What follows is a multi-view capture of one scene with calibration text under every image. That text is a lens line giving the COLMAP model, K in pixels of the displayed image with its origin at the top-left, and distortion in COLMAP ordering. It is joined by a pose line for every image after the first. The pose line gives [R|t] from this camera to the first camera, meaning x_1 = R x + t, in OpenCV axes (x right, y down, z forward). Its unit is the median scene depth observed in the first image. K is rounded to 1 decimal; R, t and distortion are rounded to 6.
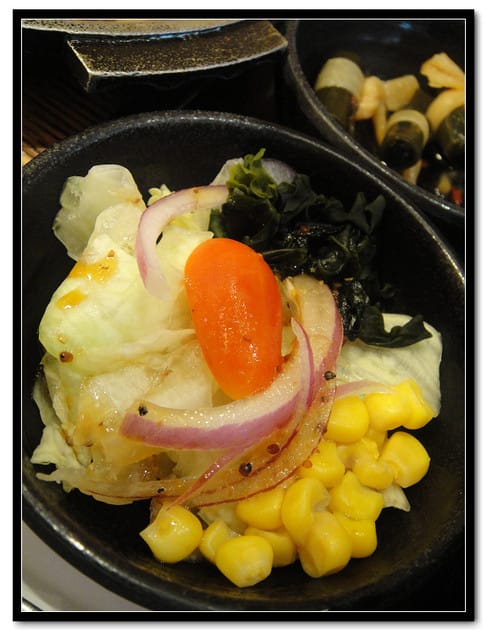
lens RADIAL K [[616.6, 0, 241.9], [0, 616.6, 321.1], [0, 0, 1]] dist [-0.117613, 0.000000]
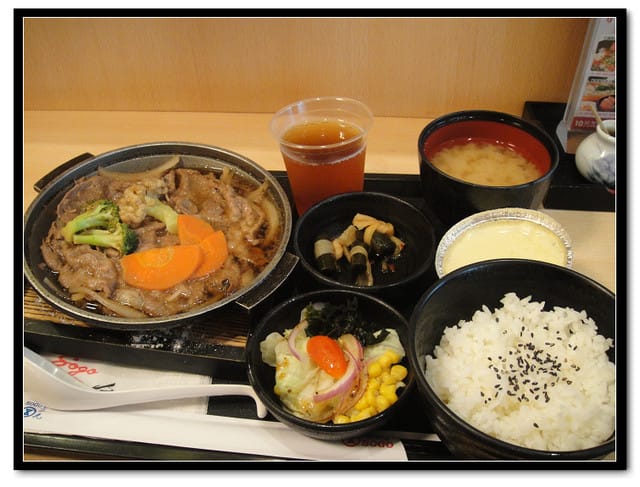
lens RADIAL K [[616.6, 0, 319.3], [0, 616.6, 243.7], [0, 0, 1]] dist [-0.117613, 0.000000]
pose [[0.883158, -0.466150, 0.052311, 0.055626], [0.466007, 0.859169, -0.211343, 0.134151], [0.053574, 0.211026, 0.976011, -2.205203]]
